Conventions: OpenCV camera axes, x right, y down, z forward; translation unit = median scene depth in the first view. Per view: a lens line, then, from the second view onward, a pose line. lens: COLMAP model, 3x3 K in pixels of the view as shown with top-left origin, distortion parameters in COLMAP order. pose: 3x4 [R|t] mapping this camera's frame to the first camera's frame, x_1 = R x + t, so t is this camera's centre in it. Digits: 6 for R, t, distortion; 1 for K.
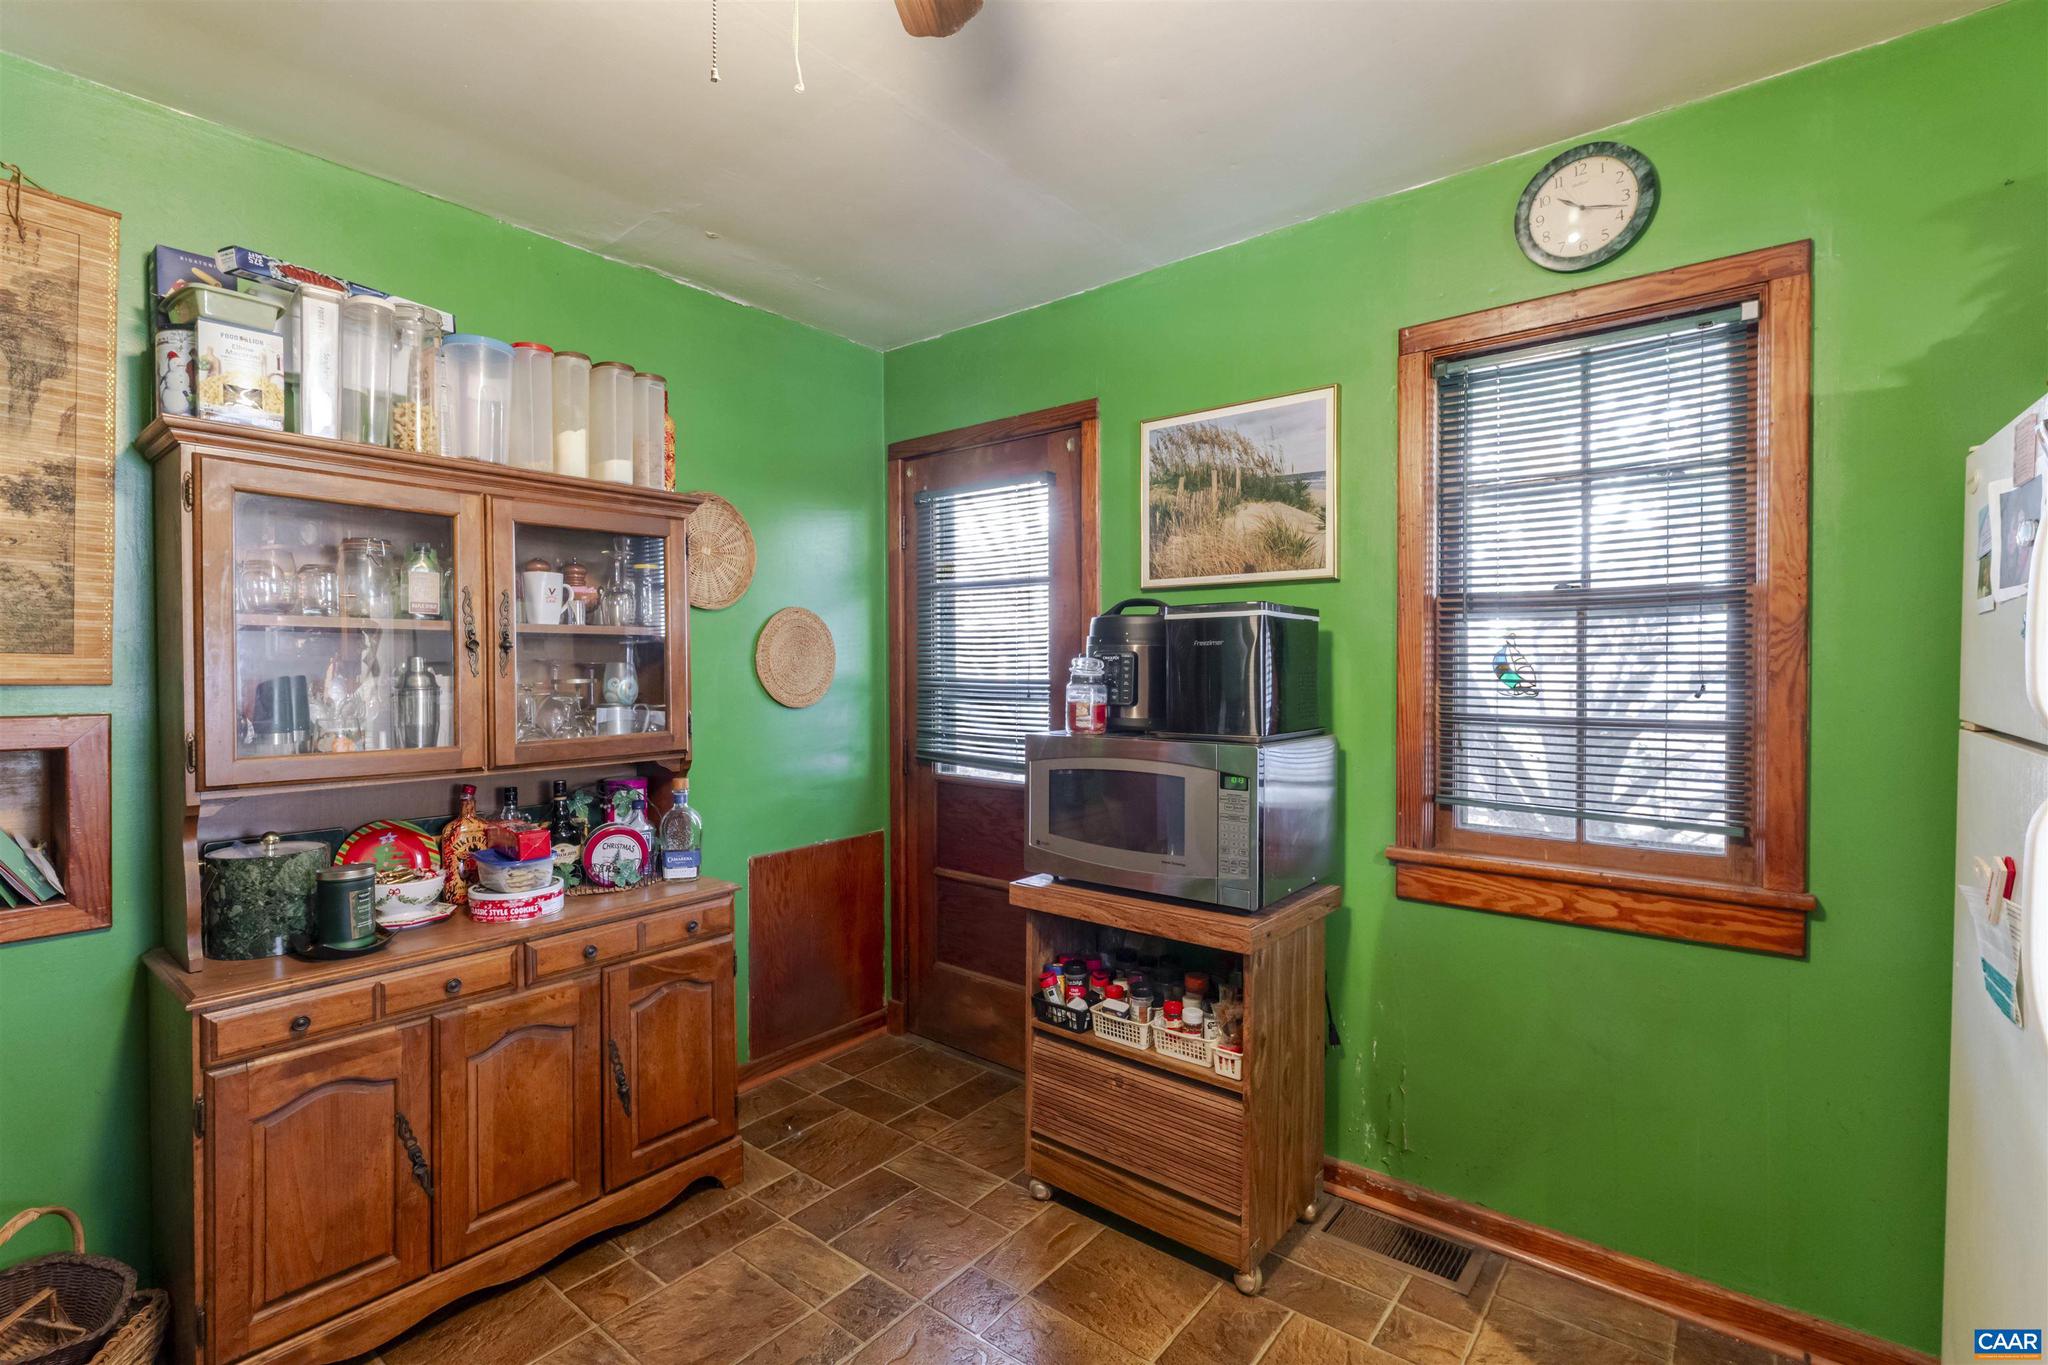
lens RADIAL K [[943.8, 0, 1015.4], [0, 943.8, 677.7], [0, 0, 1]] dist [-0.002175, 0.000111]
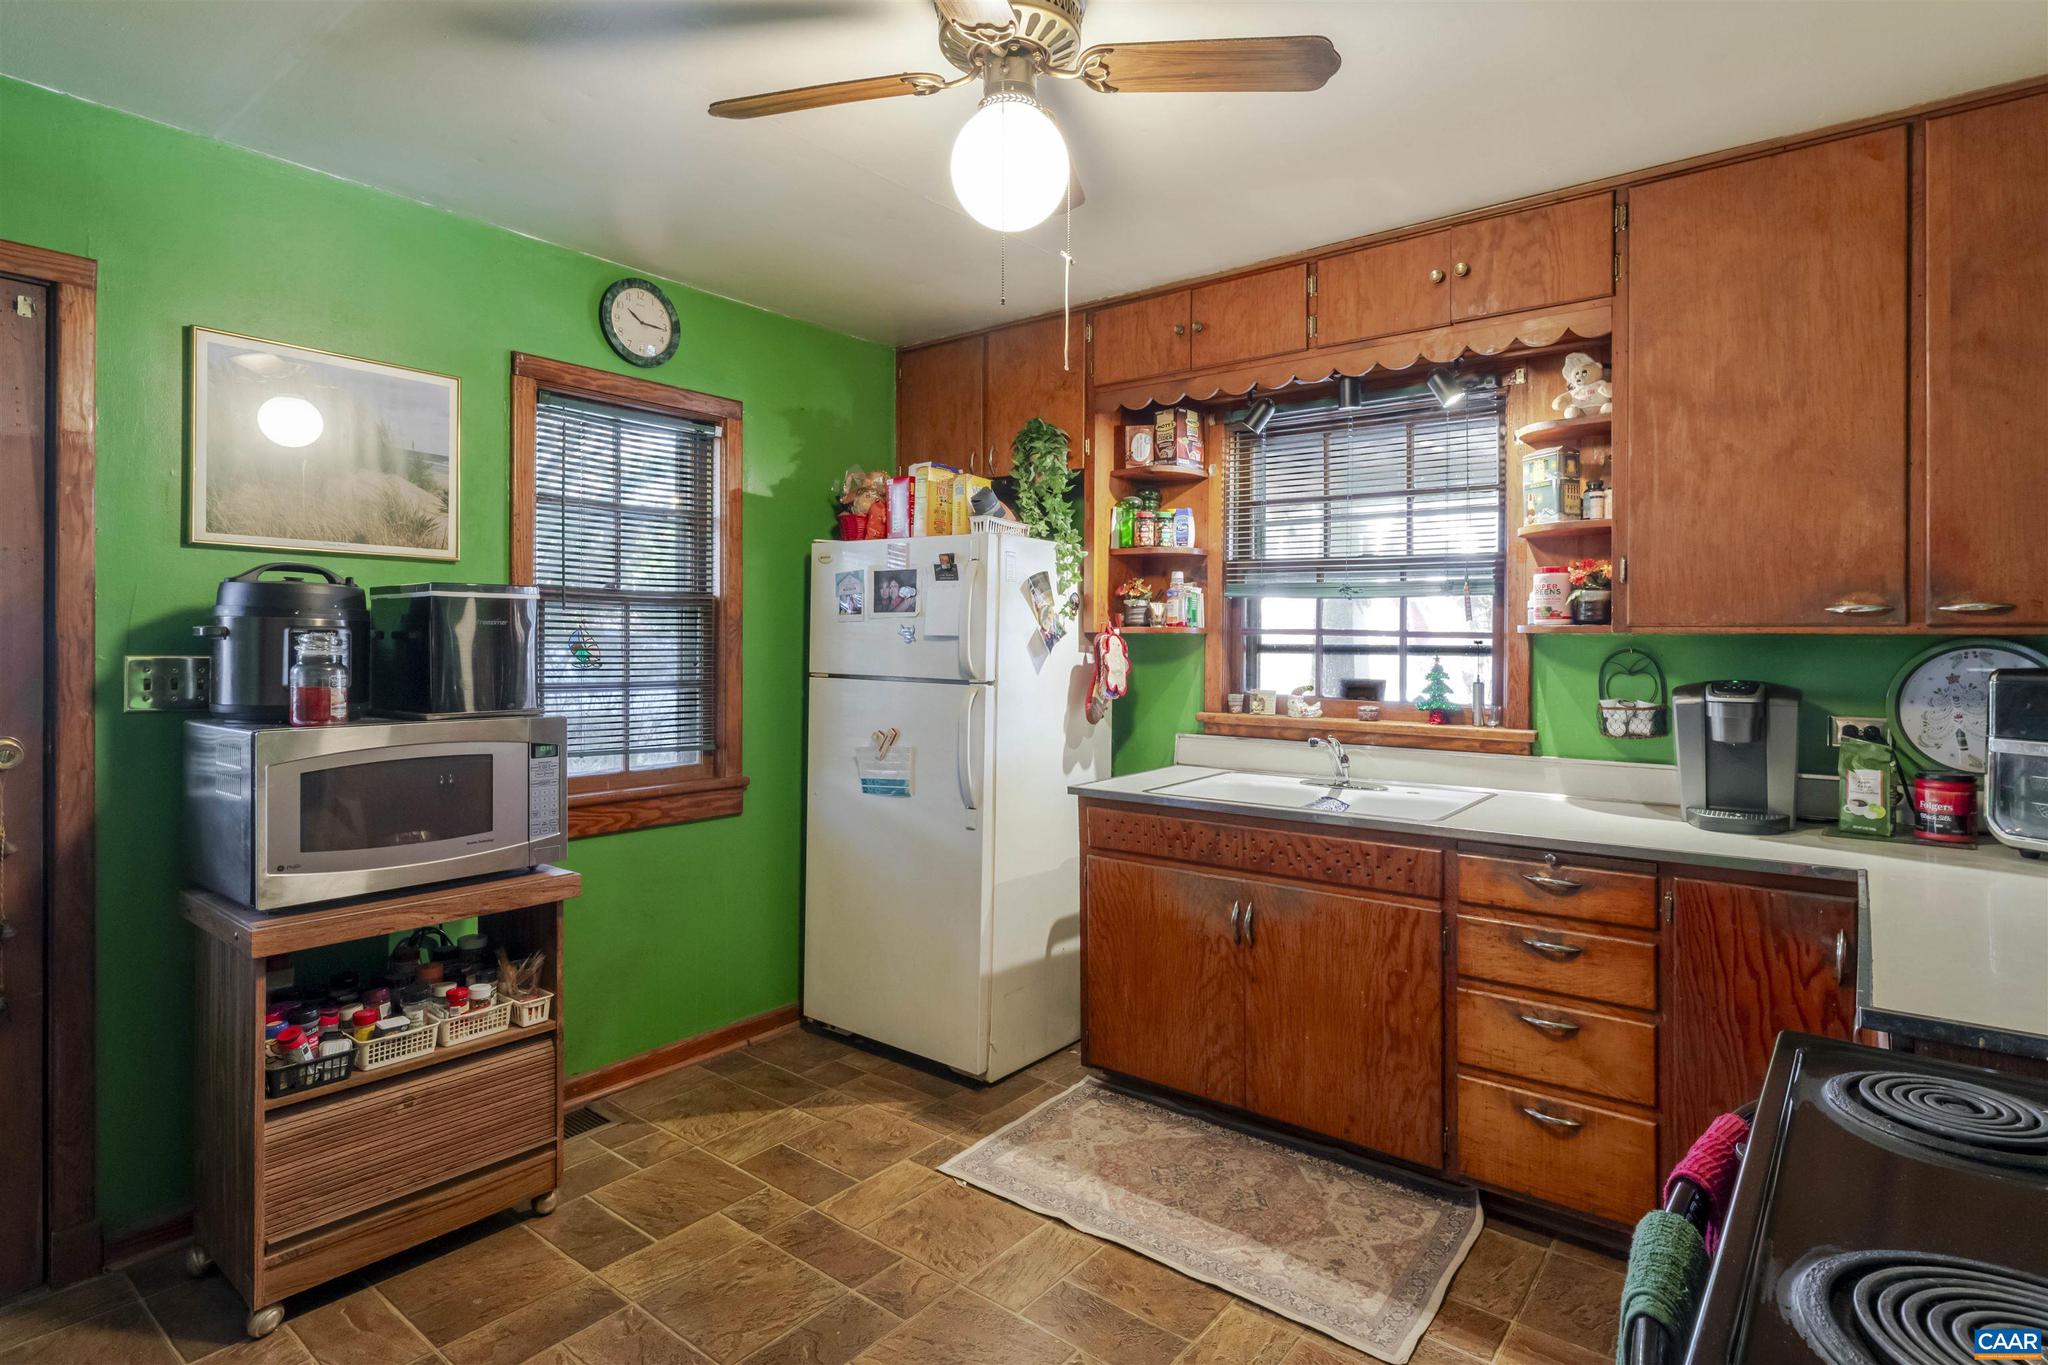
lens RADIAL K [[1061.0, 0, 1013.7], [0, 1061.0, 639.9], [0, 0, 1]] dist [-0.000426, -0.000712]
pose [[-0.013242, 0.007046, 0.999887, -0.973087], [0.006999, 0.999951, -0.006954, -0.005196], [-0.999888, 0.006906, -0.013290, 0.450988]]
